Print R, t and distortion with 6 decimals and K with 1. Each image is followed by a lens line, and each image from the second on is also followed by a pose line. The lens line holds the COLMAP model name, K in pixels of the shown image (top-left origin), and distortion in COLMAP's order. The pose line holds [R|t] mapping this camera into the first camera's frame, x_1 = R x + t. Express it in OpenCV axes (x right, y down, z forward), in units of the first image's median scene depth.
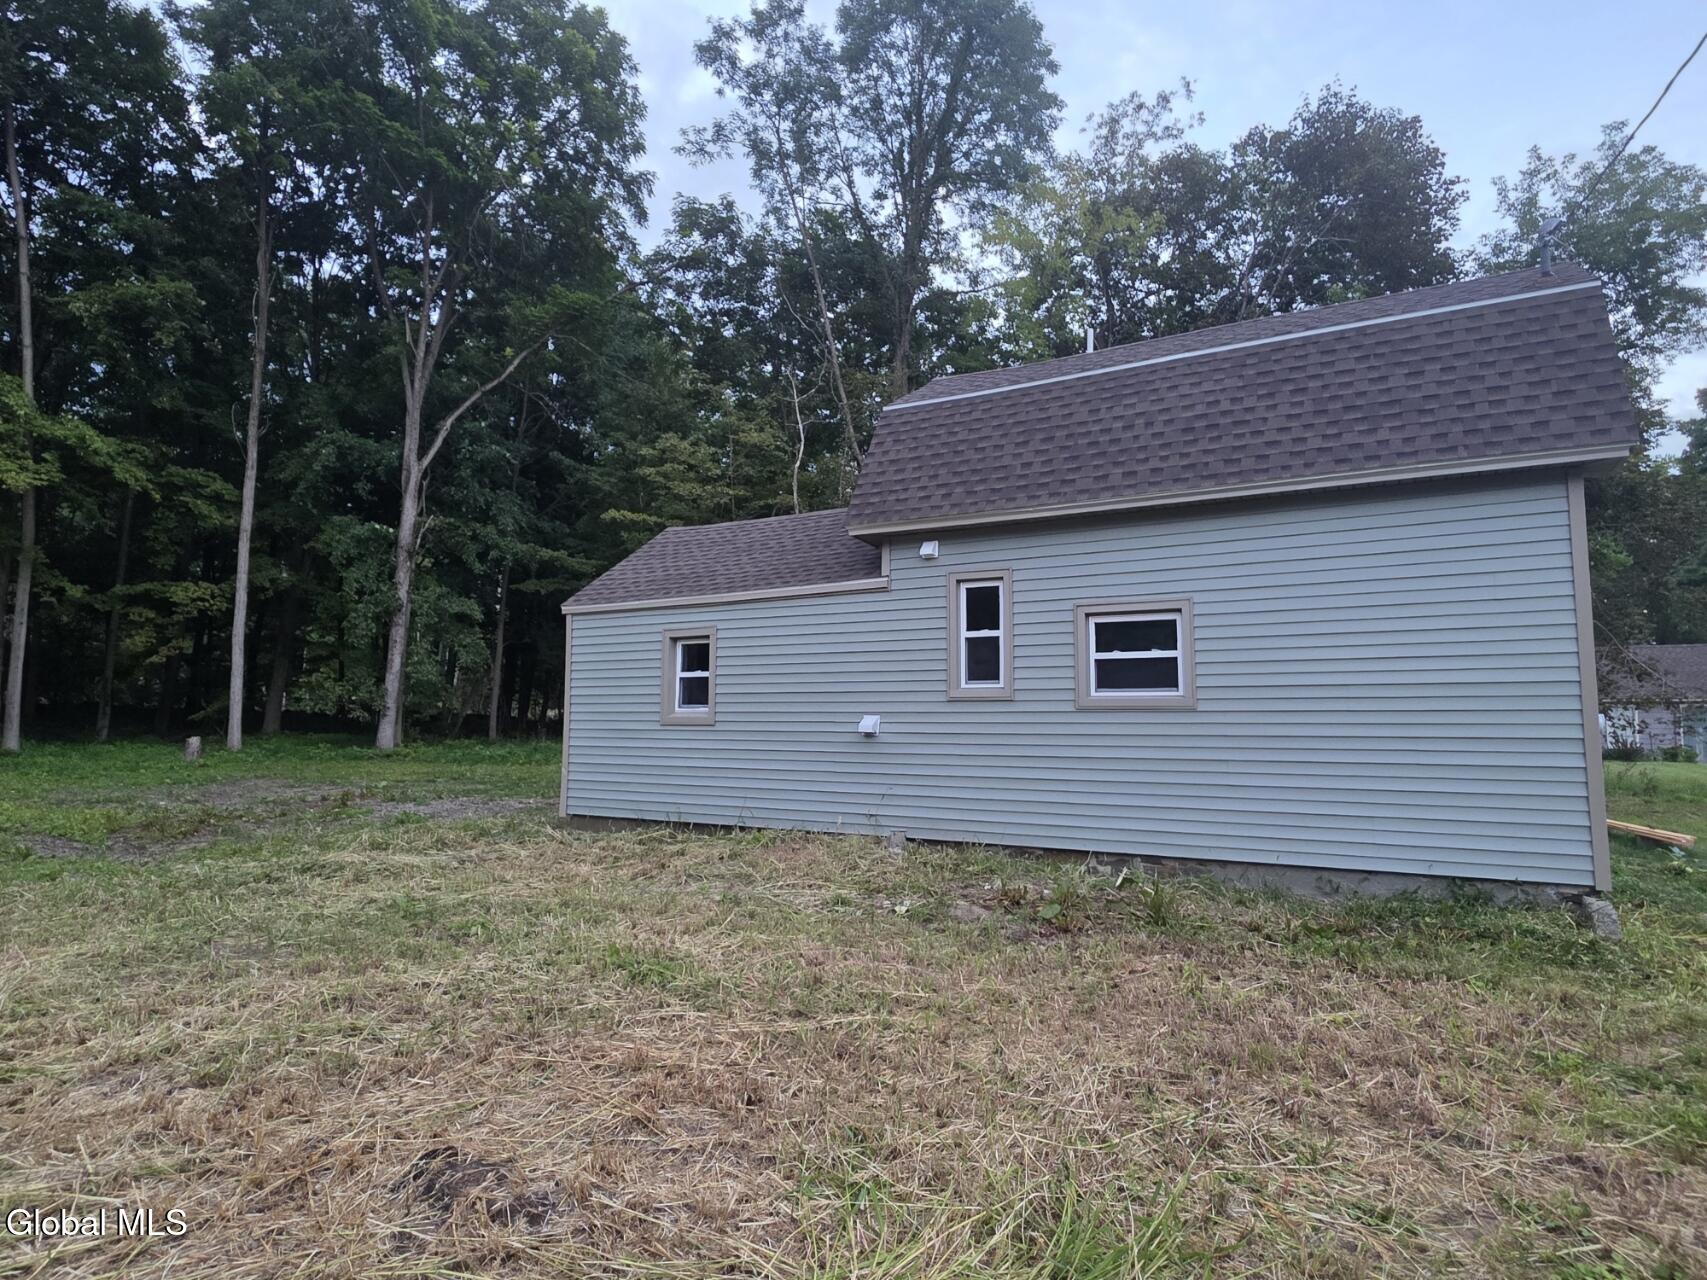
lens RADIAL K [[941.5, 0, 853.5], [0, 941.5, 640.0], [0, 0, 1]] dist [0.003972, -0.003646]
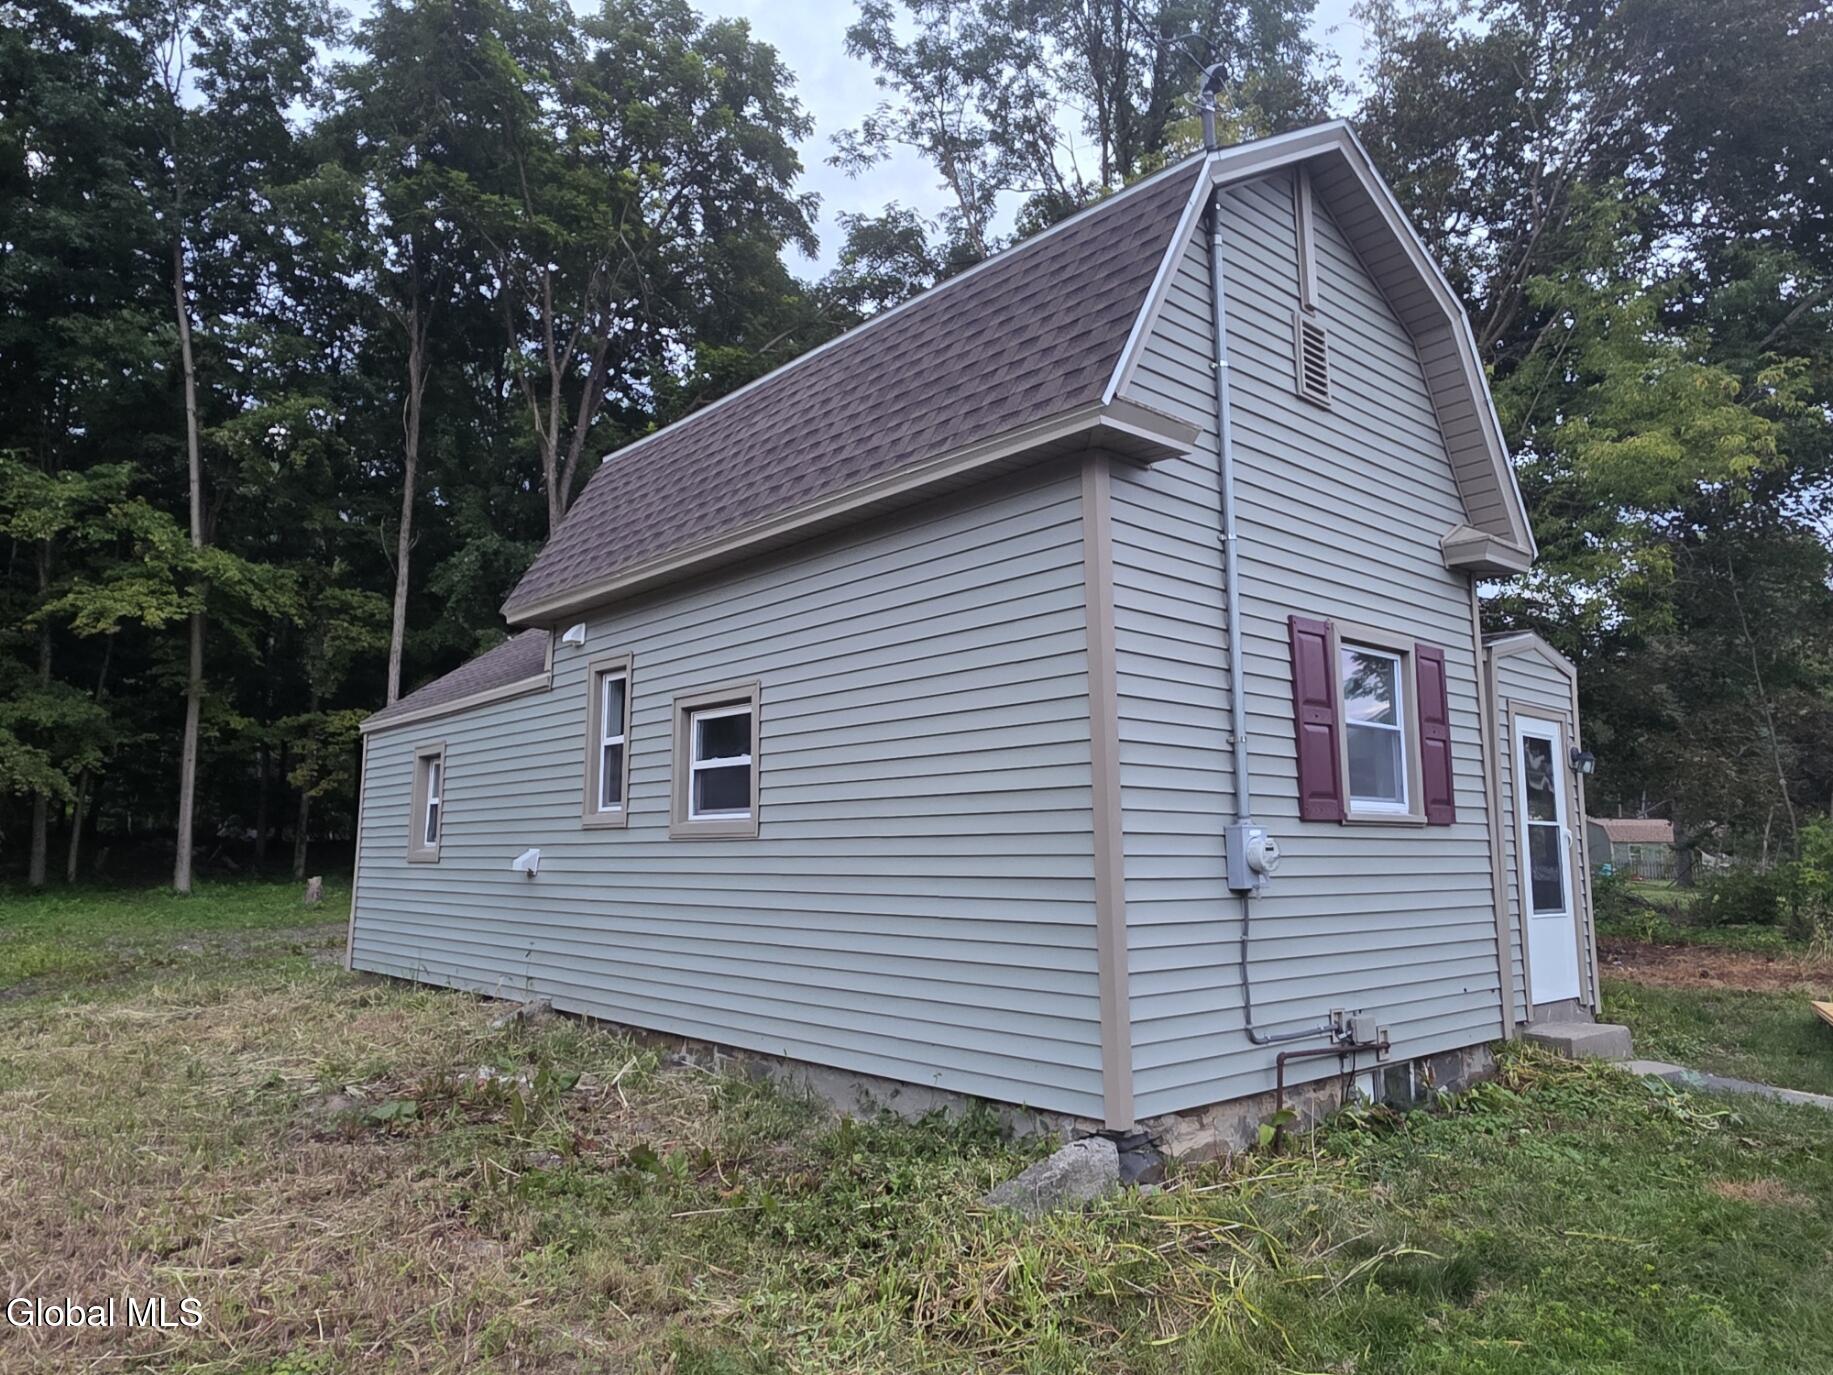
lens RADIAL K [[1202.5, 0, 916.5], [0, 1202.5, 687.5], [0, 0, 1]] dist [0.002808, 0.000541]
pose [[0.947853, -0.051196, -0.314568, 0.323885], [0.034692, 0.997723, -0.057846, 0.007414], [0.316814, 0.043917, 0.947471, 0.073528]]
